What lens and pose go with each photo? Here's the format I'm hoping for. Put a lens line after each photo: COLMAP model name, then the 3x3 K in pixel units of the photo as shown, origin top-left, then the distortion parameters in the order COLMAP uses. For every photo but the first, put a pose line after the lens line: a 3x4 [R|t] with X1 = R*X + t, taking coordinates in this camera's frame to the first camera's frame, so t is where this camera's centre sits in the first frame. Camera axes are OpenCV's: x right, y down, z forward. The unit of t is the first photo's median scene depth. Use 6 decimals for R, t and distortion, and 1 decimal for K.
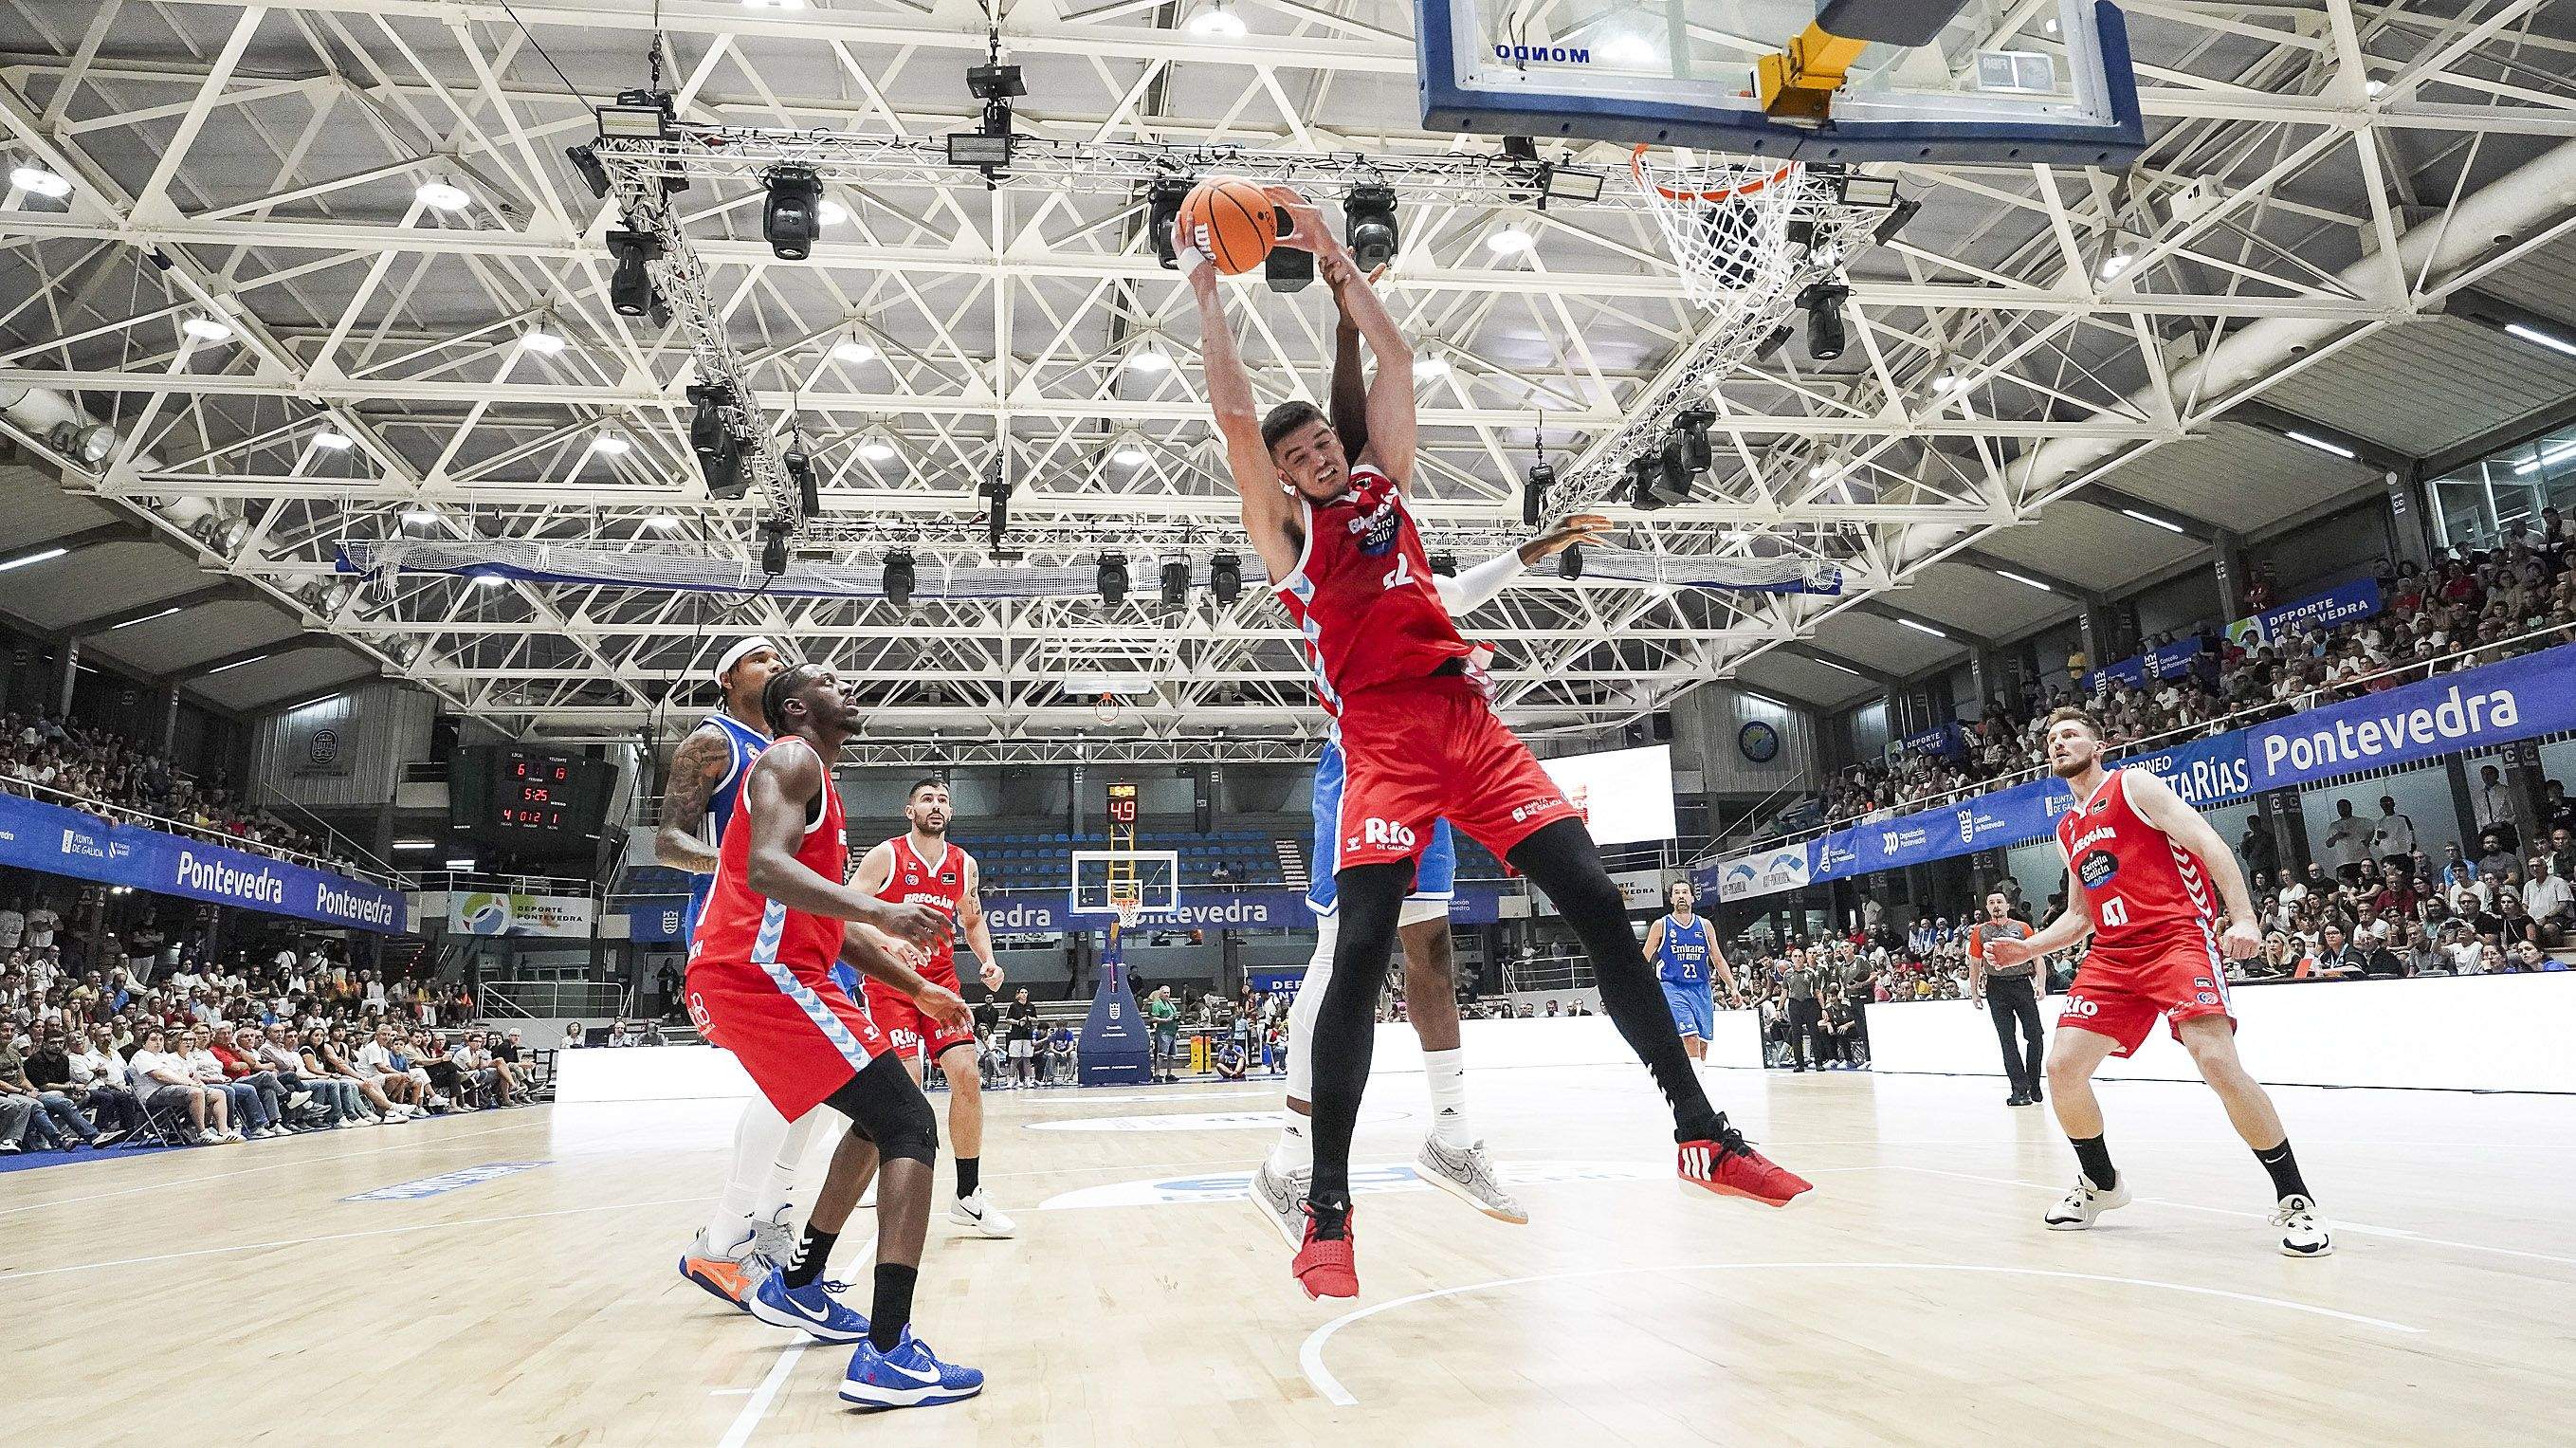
lens RADIAL K [[1683.1, 0, 1273.3], [0, 1683.1, 605.0], [0, 0, 1]] dist [0.006678, 0.000328]
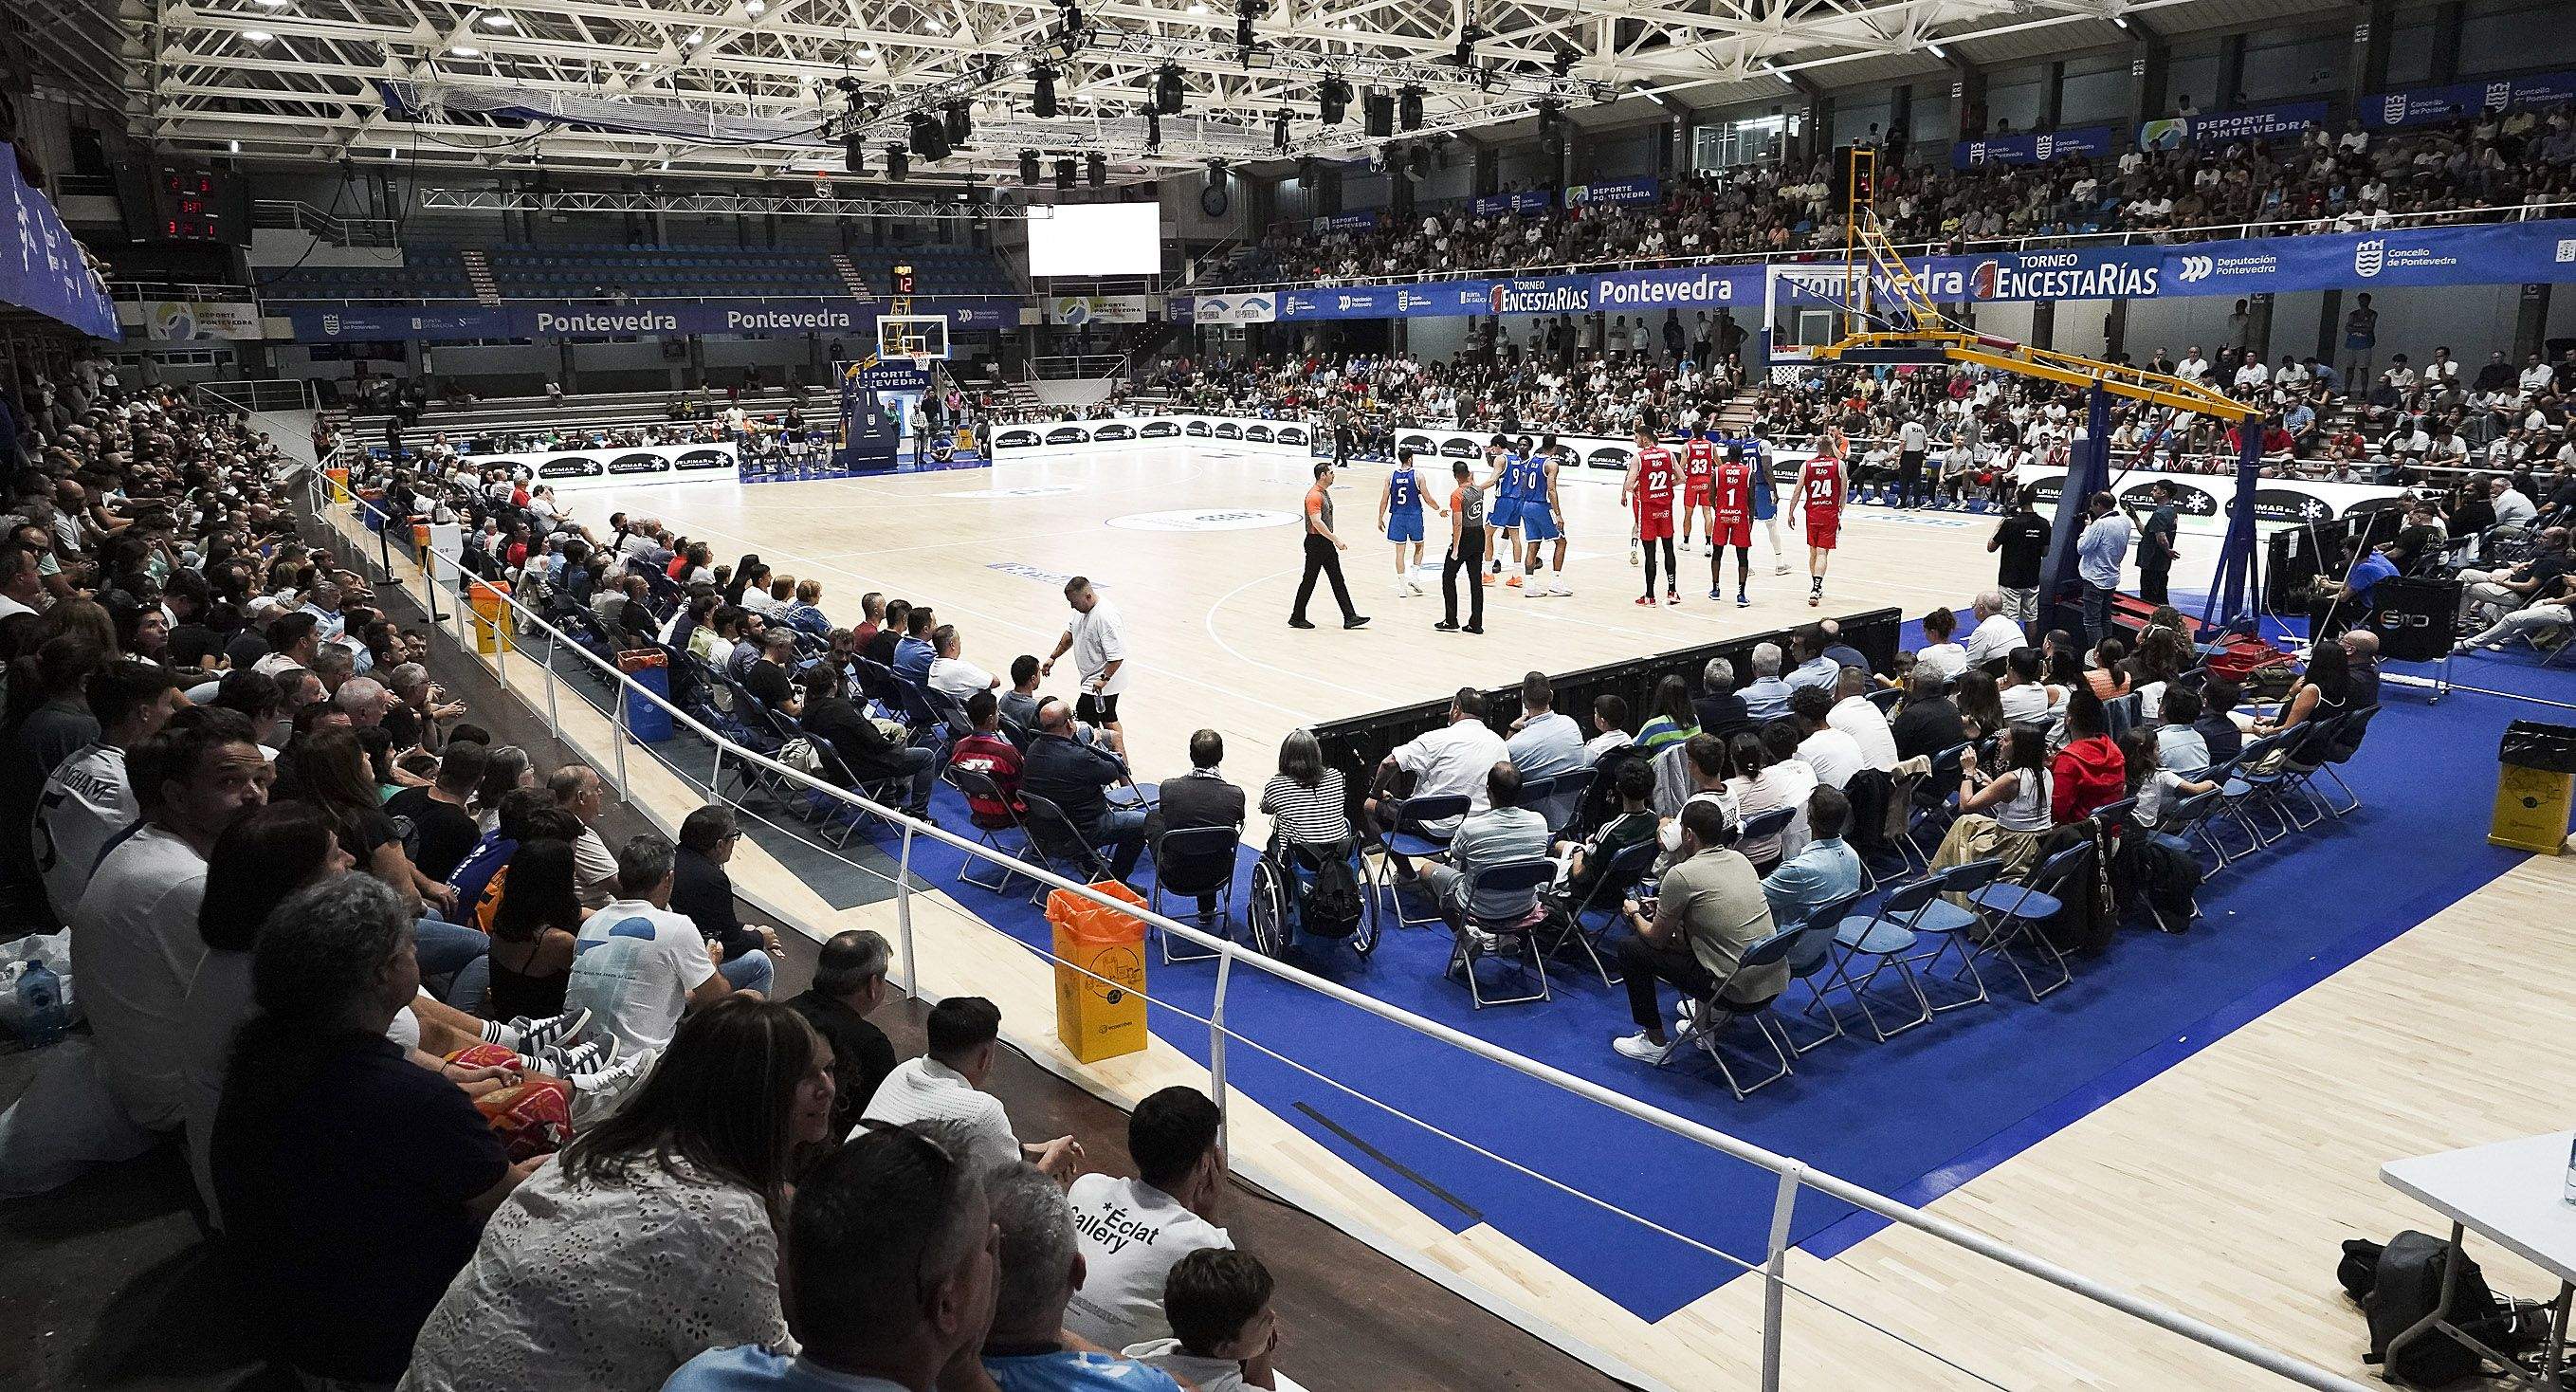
lens RADIAL K [[1556.9, 0, 1260.3], [0, 1556.9, 638.5], [0, 0, 1]] dist [-0.001360, -0.003433]
pose [[0.893252, -0.075026, 0.443252, -0.311880], [-0.118115, 0.912169, 0.392424, -0.112410], [-0.433763, -0.402888, 0.805935, -0.210981]]
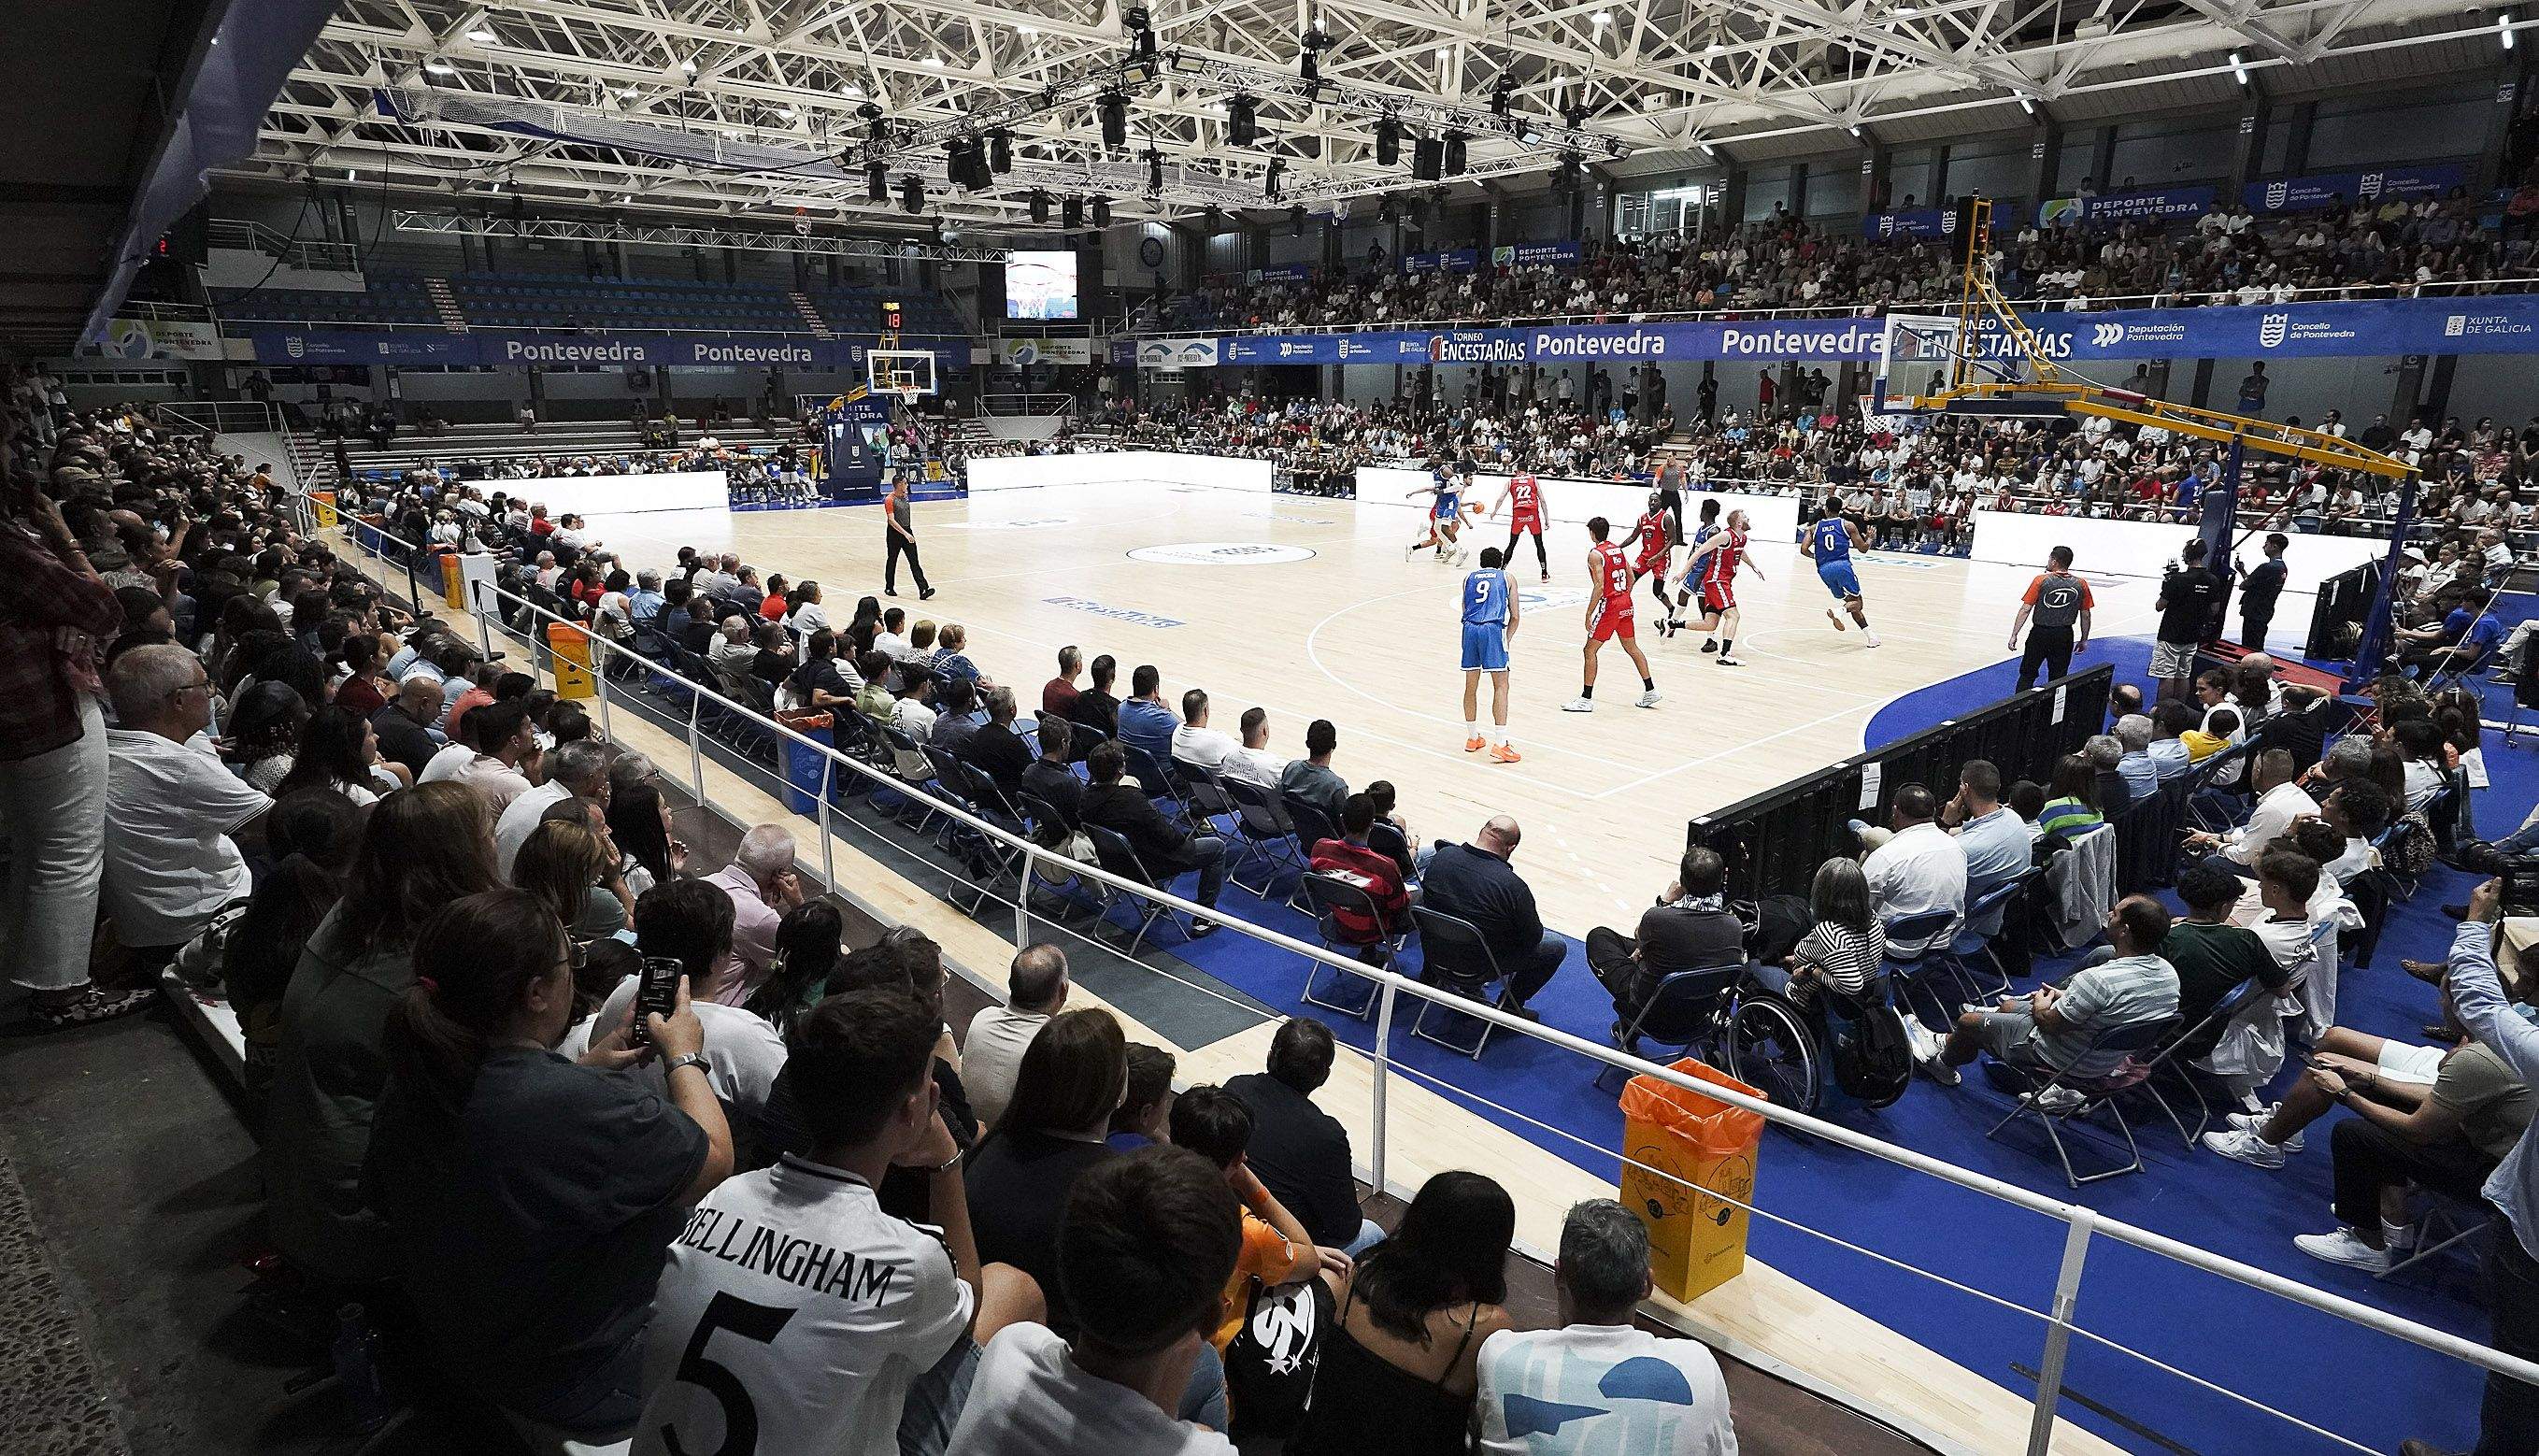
lens RADIAL K [[1338.4, 0, 1269.5], [0, 1338.4, 728.0], [0, 0, 1]] dist [-0.006014, 0.002059]
pose [[0.841593, -0.106194, 0.529569, -0.344016], [-0.159881, 0.887557, 0.432065, -0.085605], [-0.515906, -0.448291, 0.729984, -0.120401]]
